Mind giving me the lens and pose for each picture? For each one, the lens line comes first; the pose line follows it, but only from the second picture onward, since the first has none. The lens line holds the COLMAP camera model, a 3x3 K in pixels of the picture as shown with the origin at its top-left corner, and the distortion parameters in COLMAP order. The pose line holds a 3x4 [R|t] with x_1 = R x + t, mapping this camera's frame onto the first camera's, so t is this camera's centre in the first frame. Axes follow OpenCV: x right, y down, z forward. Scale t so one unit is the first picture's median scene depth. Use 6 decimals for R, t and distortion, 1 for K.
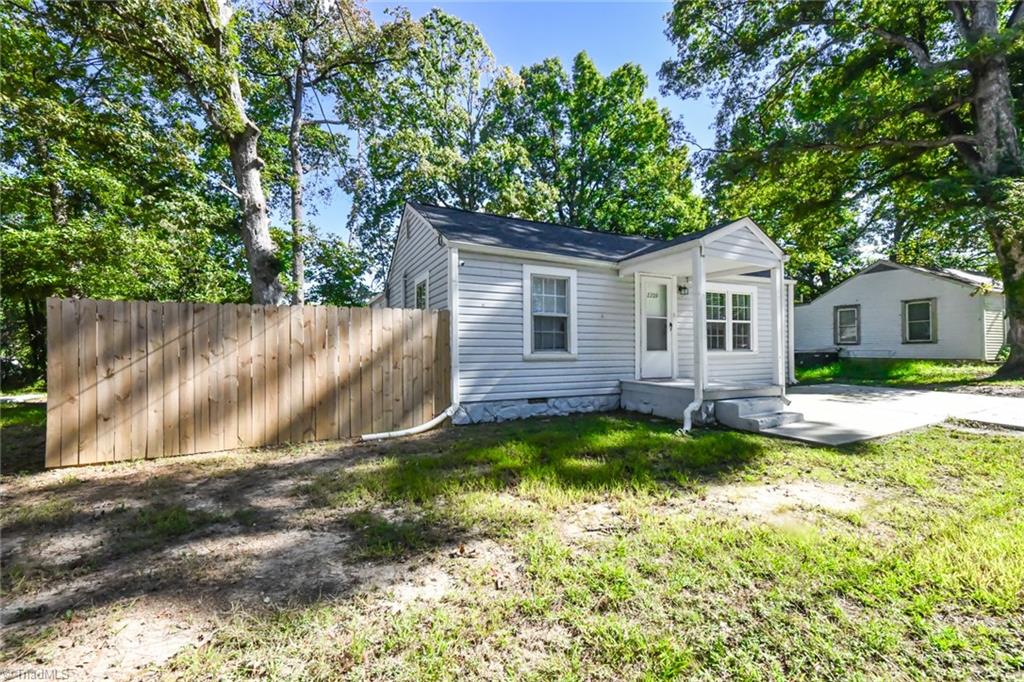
lens RADIAL K [[419.2, 0, 511.1], [0, 419.2, 347.0], [0, 0, 1]] dist [0.013574, 0.000009]
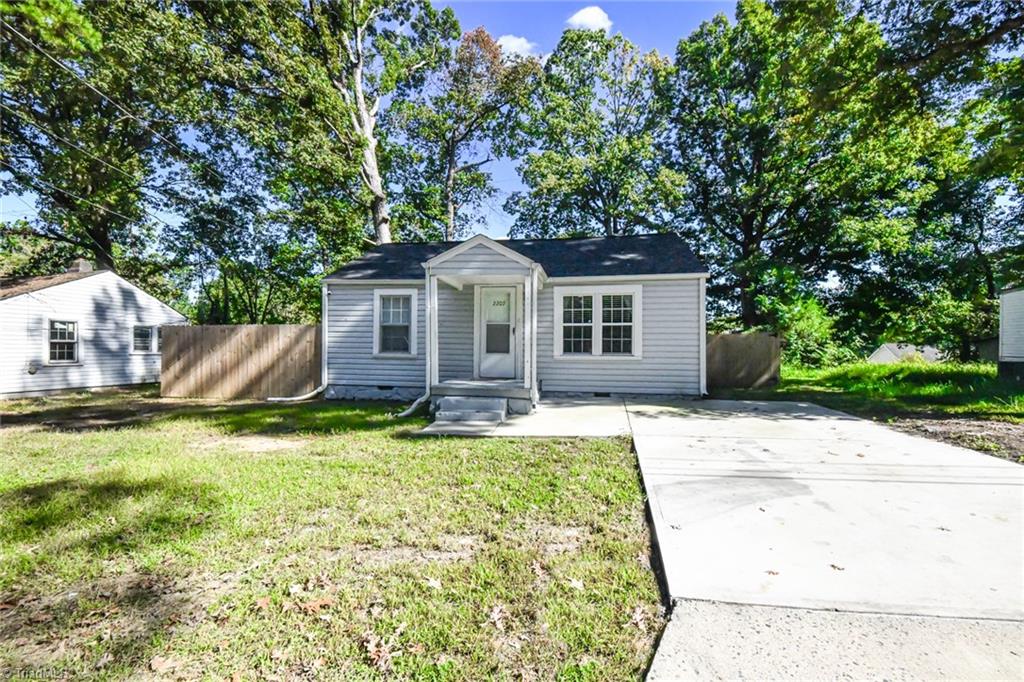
lens RADIAL K [[419.2, 0, 511.1], [0, 419.2, 347.0], [0, 0, 1]] dist [0.013574, 0.000009]
pose [[0.811747, 0.013055, -0.583864, 1.058889], [-0.006816, 0.999894, 0.012881, -0.023065], [0.583970, -0.006477, 0.811749, 0.117260]]
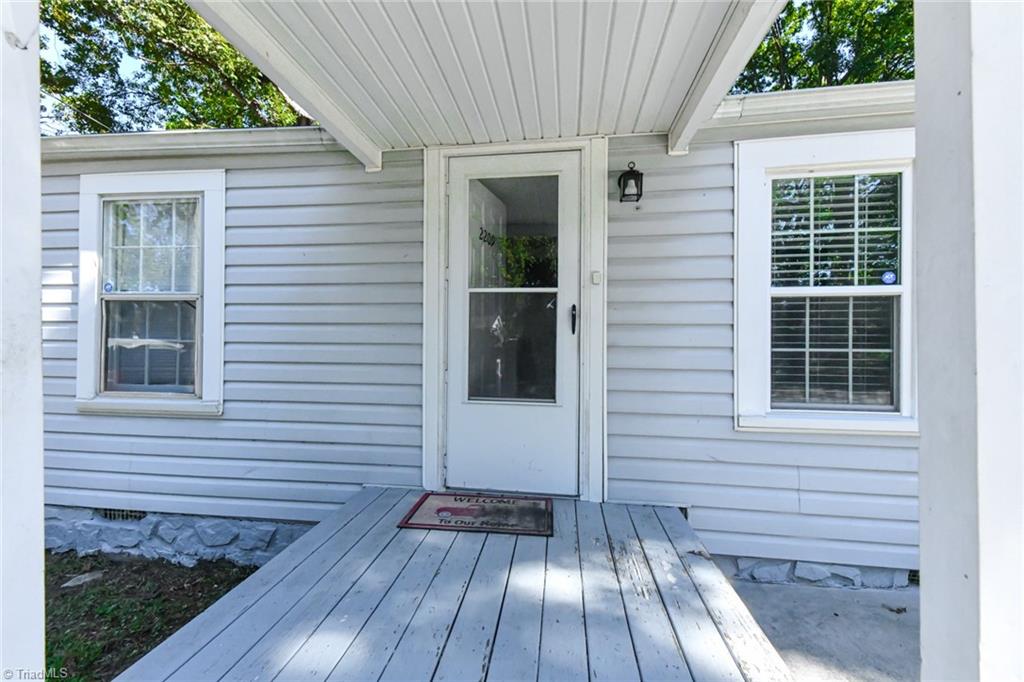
lens RADIAL K [[418.6, 0, 512.0], [0, 418.6, 341.0], [0, 0, 1]] dist [0.012366, -0.000020]
pose [[0.833868, 0.010512, -0.551863, 0.525030], [-0.005651, 0.999929, 0.010508, -0.037980], [0.551934, -0.005644, 0.833869, 0.774521]]
